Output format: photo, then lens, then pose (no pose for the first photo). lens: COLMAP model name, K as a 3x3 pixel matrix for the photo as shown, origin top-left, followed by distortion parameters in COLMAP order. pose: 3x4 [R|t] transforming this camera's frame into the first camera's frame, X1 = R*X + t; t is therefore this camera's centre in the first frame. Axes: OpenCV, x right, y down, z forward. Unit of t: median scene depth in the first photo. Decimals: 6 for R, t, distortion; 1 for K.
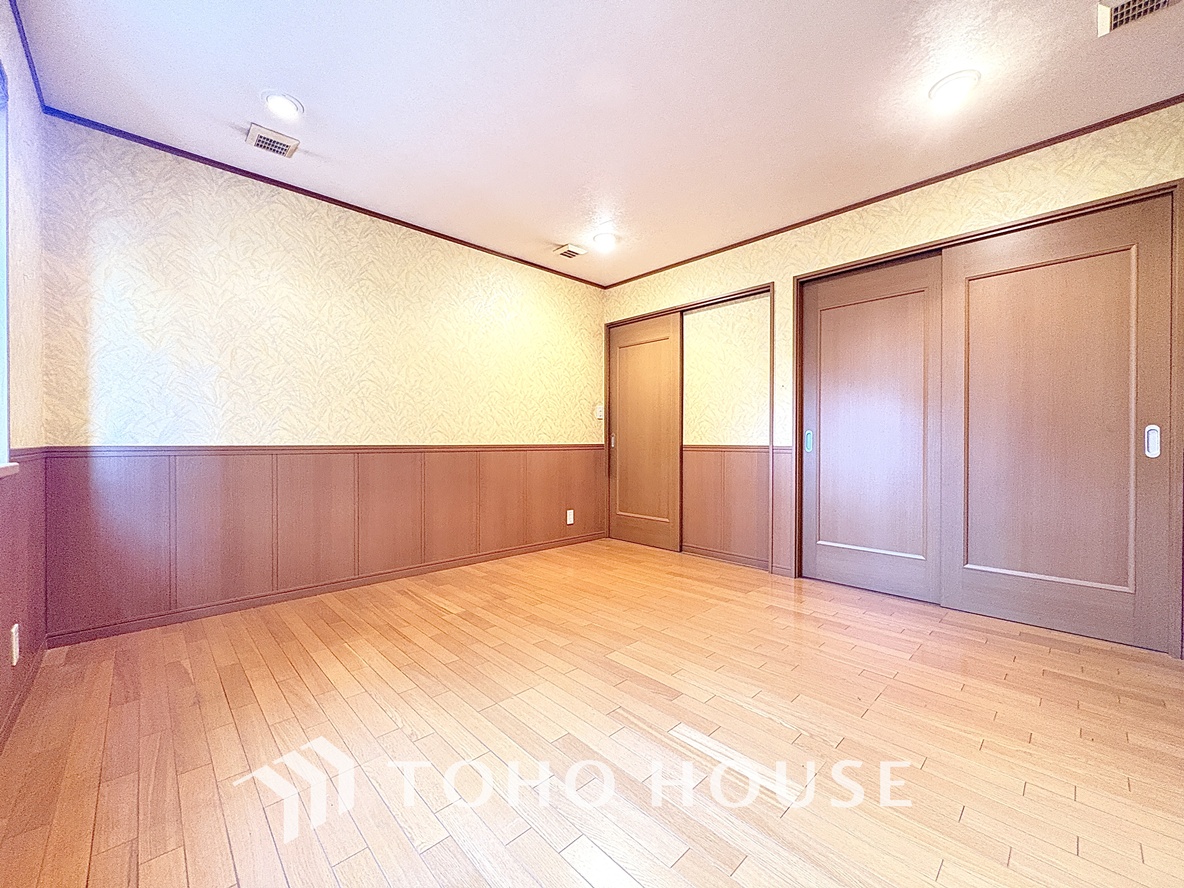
lens RADIAL K [[470.4, 0, 592.7], [0, 470.4, 444.4], [0, 0, 1]] dist [-0.002133, -0.000215]
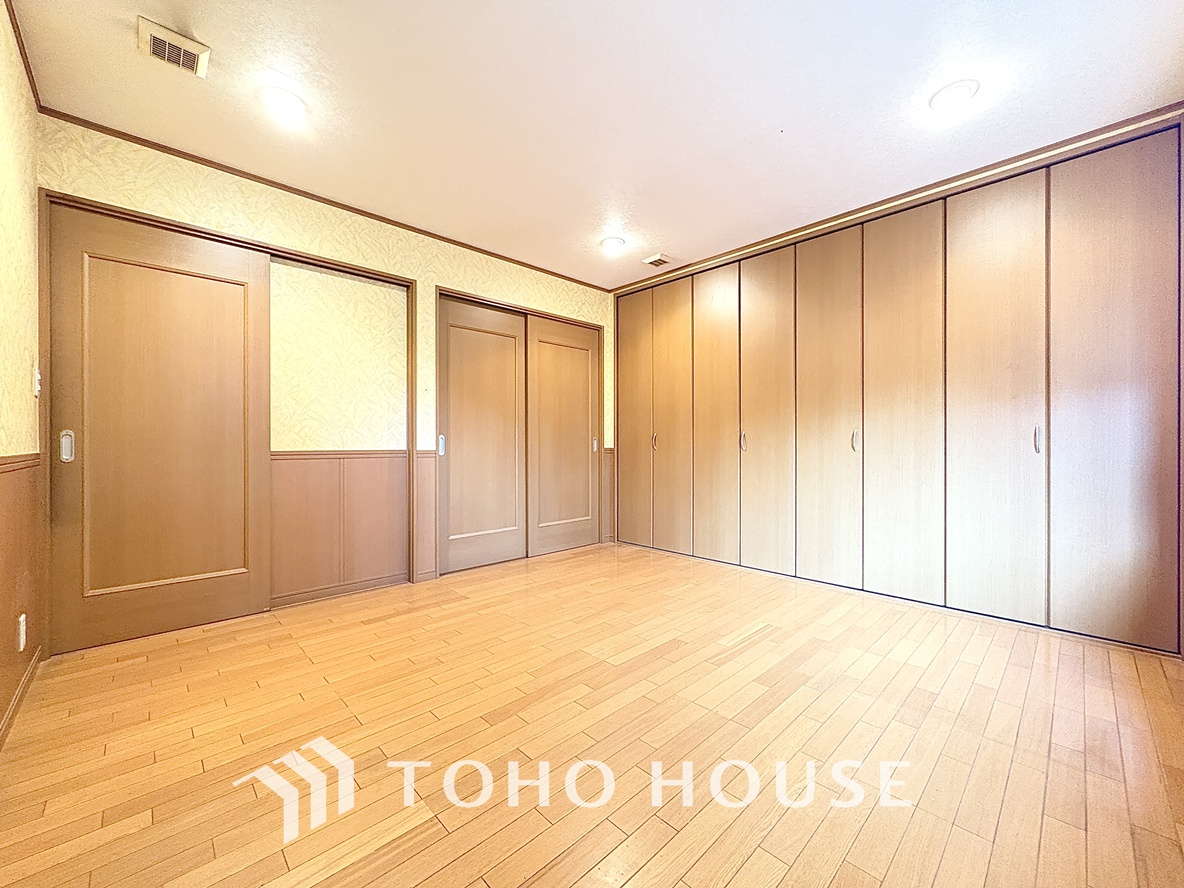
lens RADIAL K [[470.4, 0, 592.8], [0, 470.4, 440.8], [0, 0, 1]] dist [-0.002133, -0.000215]
pose [[-0.000497, 0.006737, 0.999977, -0.594777], [0.009574, 0.999932, -0.006732, -0.005833], [-0.999954, 0.009570, -0.000562, 0.653131]]
